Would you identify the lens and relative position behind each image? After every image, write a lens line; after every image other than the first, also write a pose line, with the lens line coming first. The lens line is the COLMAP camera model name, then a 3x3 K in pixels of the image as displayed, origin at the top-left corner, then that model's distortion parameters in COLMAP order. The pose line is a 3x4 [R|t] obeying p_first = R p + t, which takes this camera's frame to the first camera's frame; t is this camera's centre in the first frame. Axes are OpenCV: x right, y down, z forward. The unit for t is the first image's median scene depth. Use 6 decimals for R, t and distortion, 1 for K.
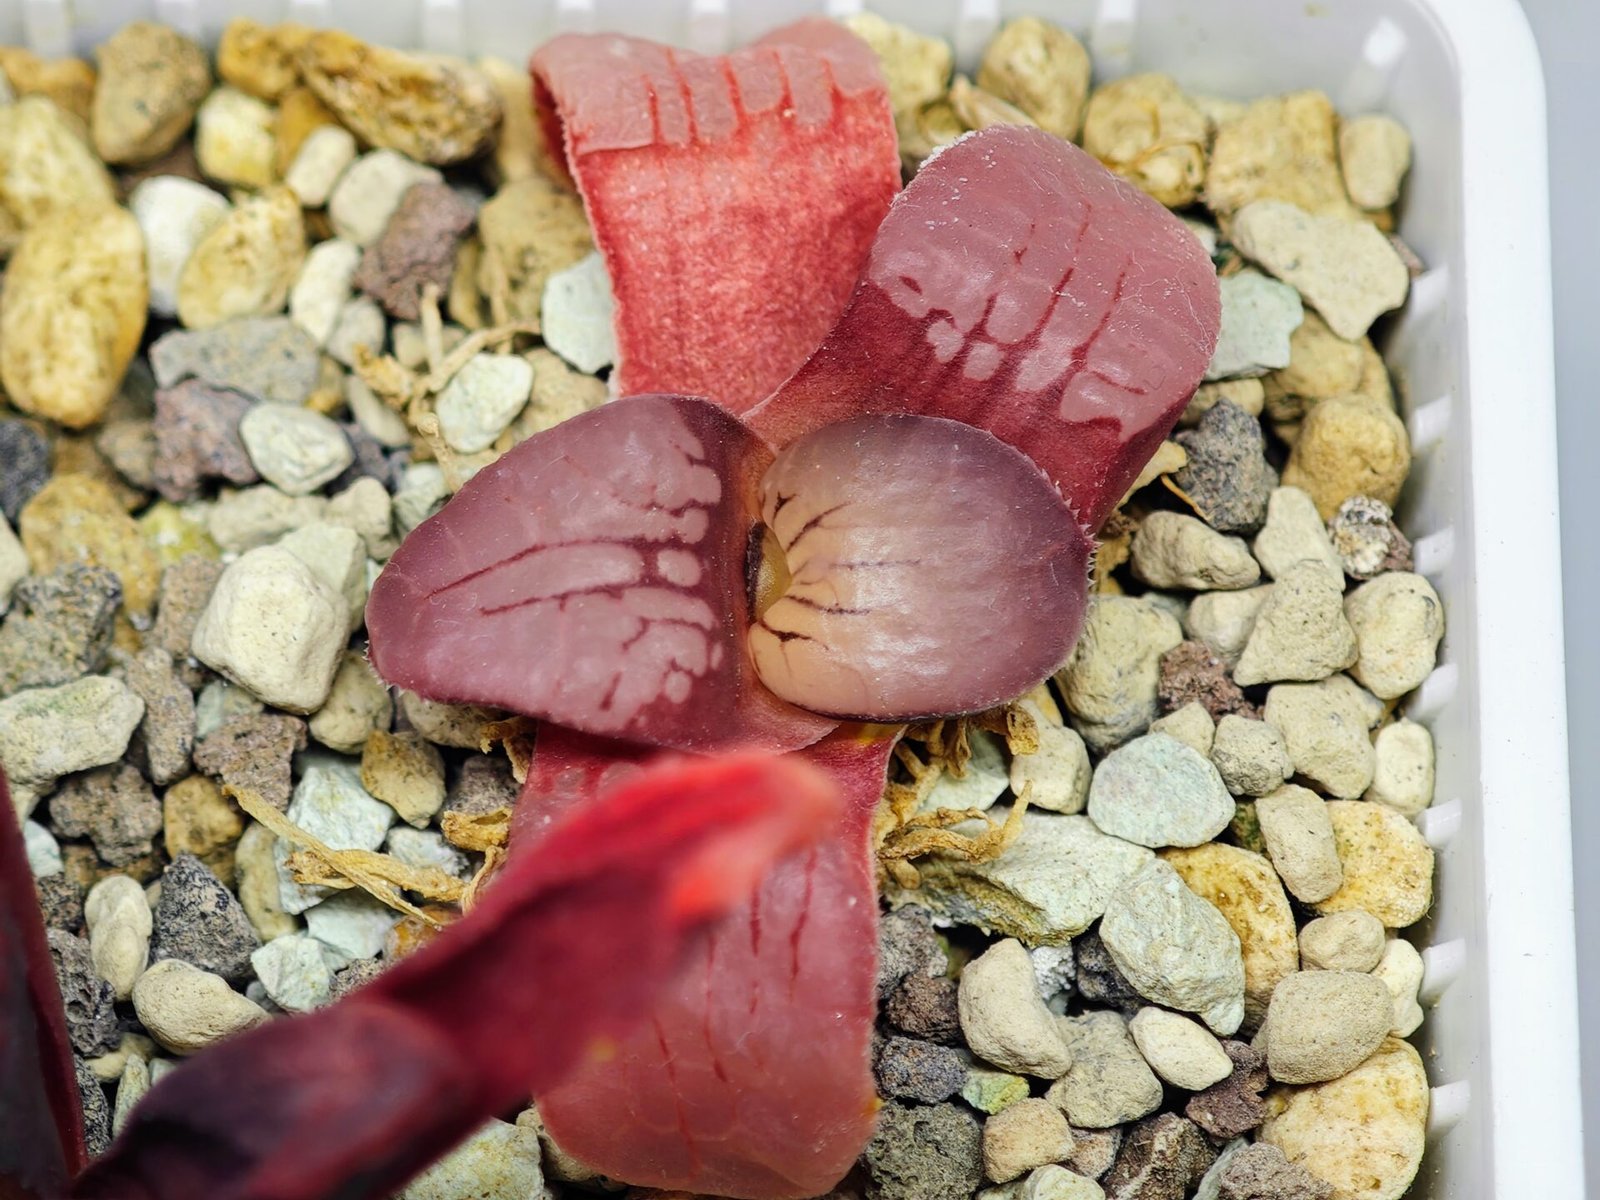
lens RADIAL K [[5932.8, 0, 612.1], [0, 5932.8, 559.1], [0, 0, 1]] dist [0.473983, 0.000000]
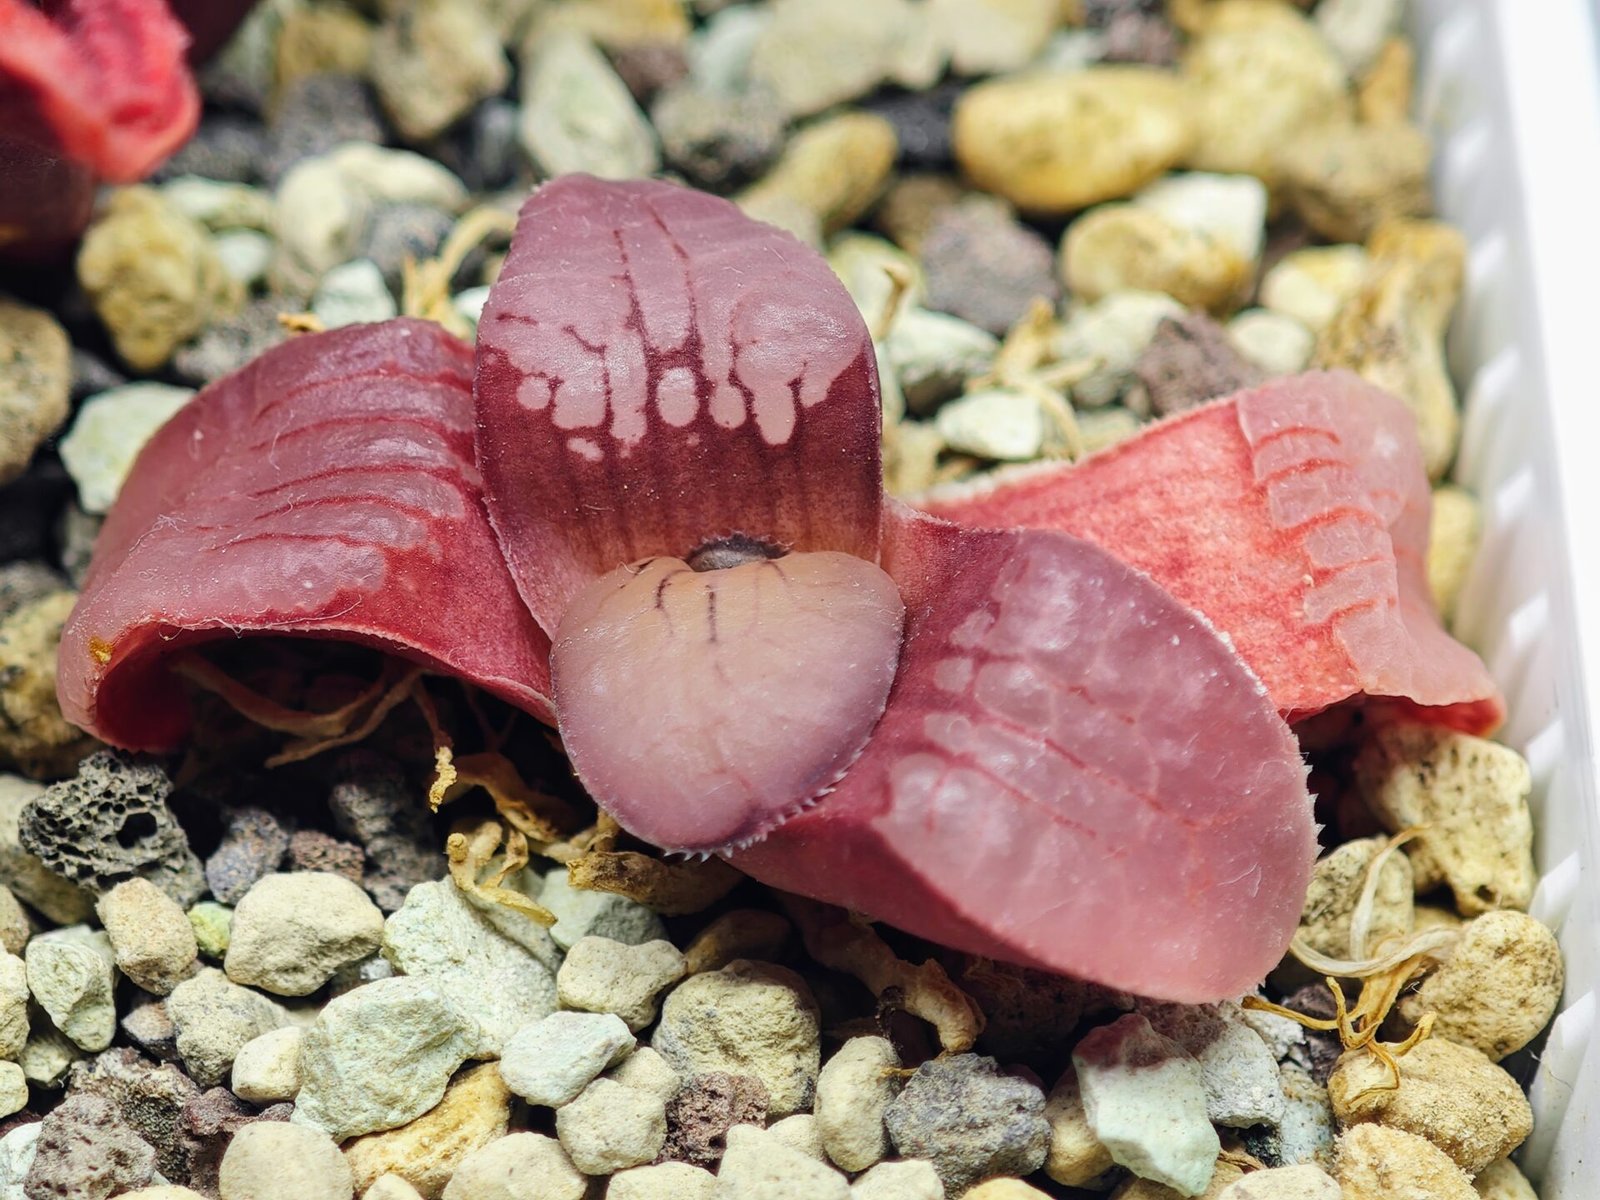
lens RADIAL K [[5932.8, 0, 786.4], [0, 5932.8, 582.6], [0, 0, 1]] dist [0.473983, 0.000000]
pose [[0.052906, 0.811090, -0.582523, 0.554587], [-0.936525, 0.242761, 0.252957, -0.232798], [0.346585, 0.532165, 0.772450, 0.316501]]
